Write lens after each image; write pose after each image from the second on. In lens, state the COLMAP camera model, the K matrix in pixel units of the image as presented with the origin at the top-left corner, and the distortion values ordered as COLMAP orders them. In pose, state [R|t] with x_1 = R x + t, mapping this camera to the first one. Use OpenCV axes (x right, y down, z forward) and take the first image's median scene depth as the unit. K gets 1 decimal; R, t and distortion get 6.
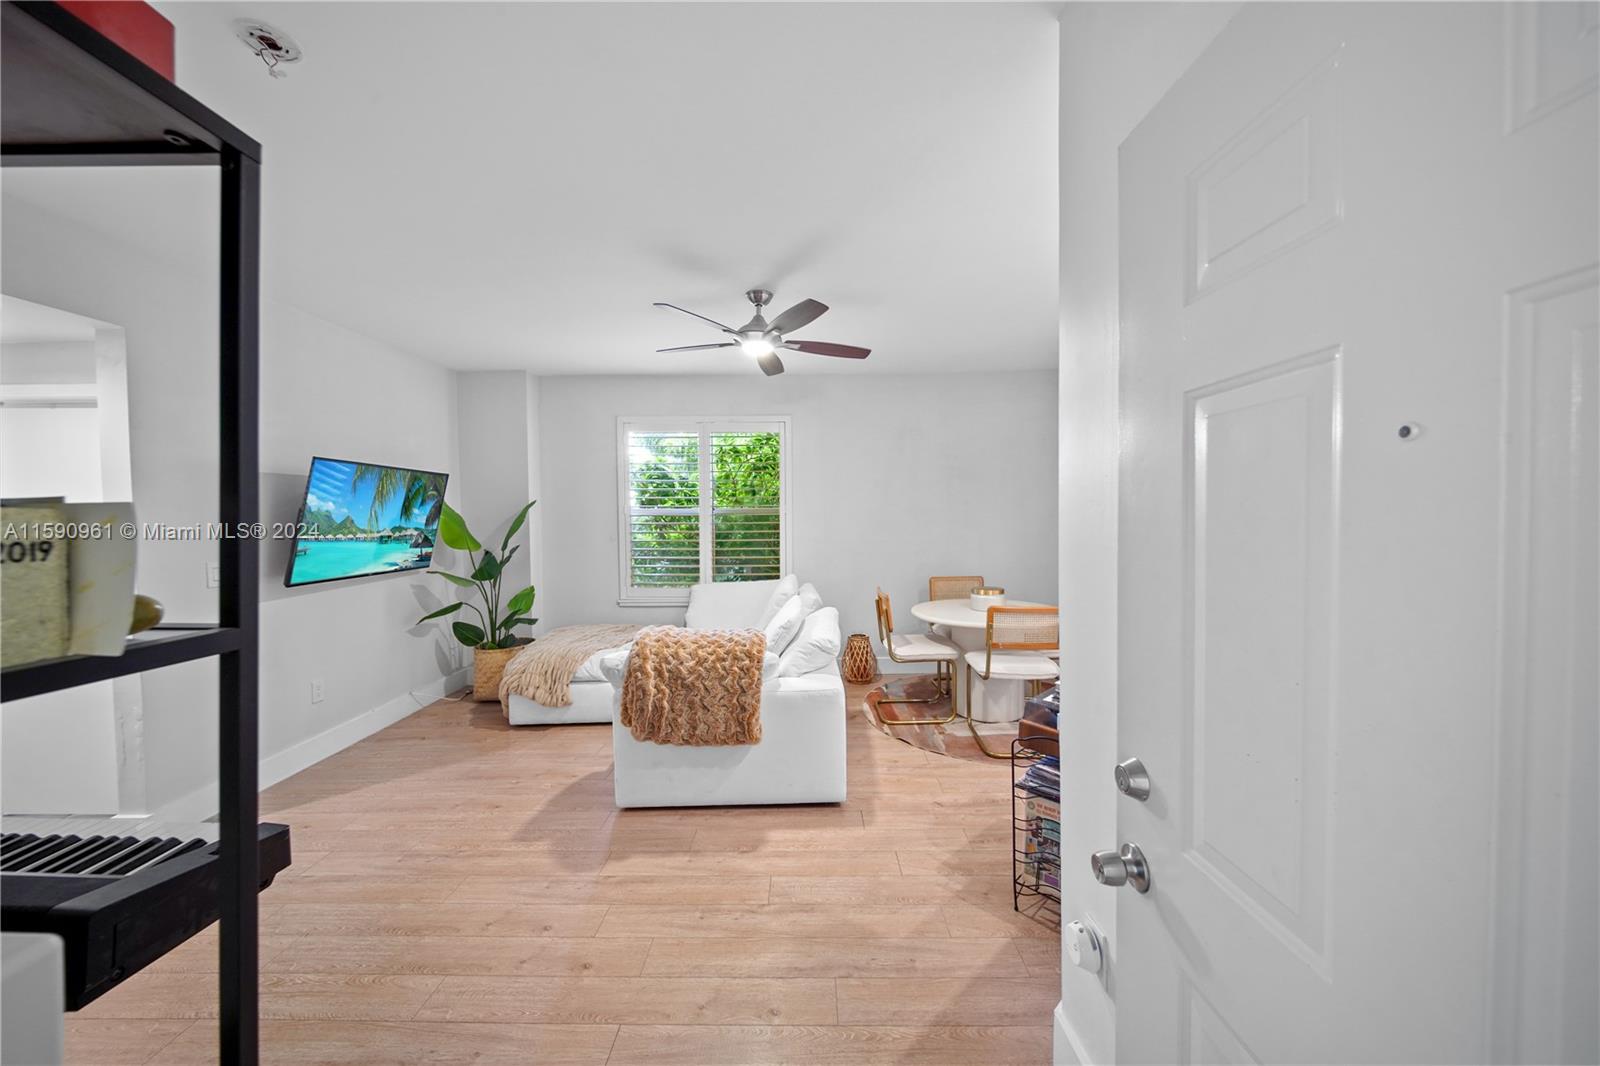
lens RADIAL K [[565.3, 0, 797.5], [0, 565.3, 528.2], [0, 0, 1]] dist [0.000744, -0.001645]
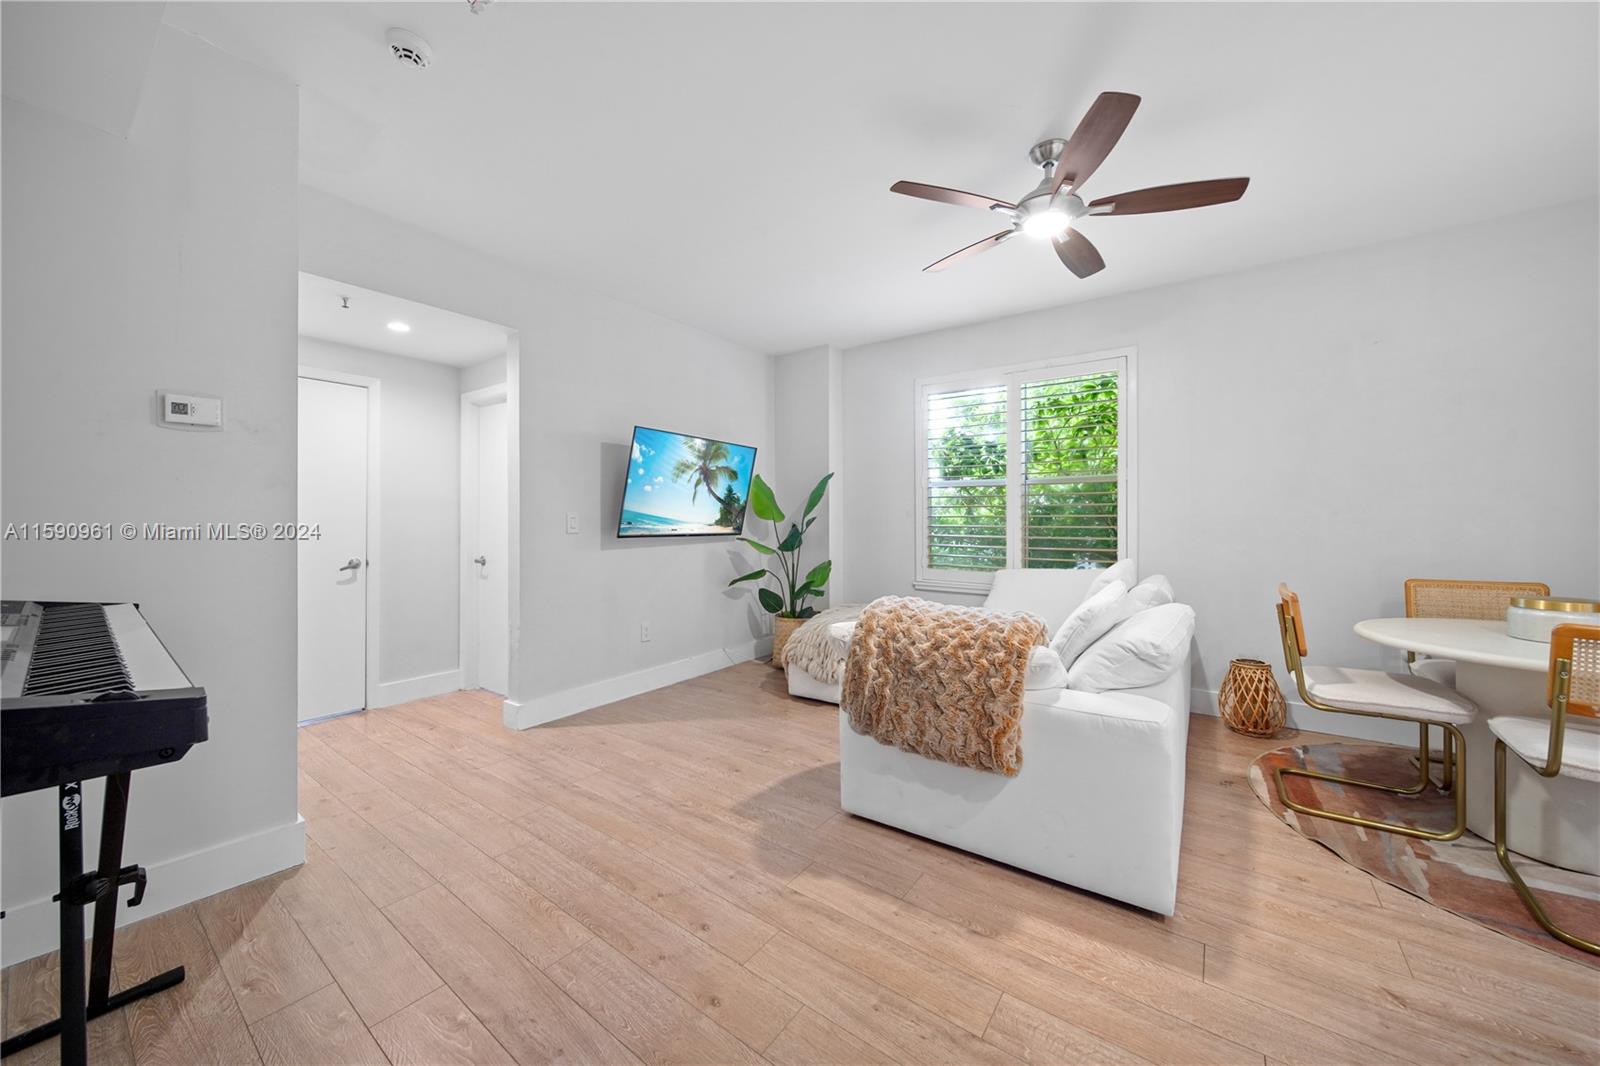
lens RADIAL K [[565.3, 0, 798.0], [0, 565.3, 519.8], [0, 0, 1]] dist [0.000744, -0.001645]
pose [[0.814447, 0.008894, -0.580170, 0.095711], [-0.022620, 0.999609, -0.016430, 0.077915], [0.579797, 0.026505, 0.814330, 0.253363]]
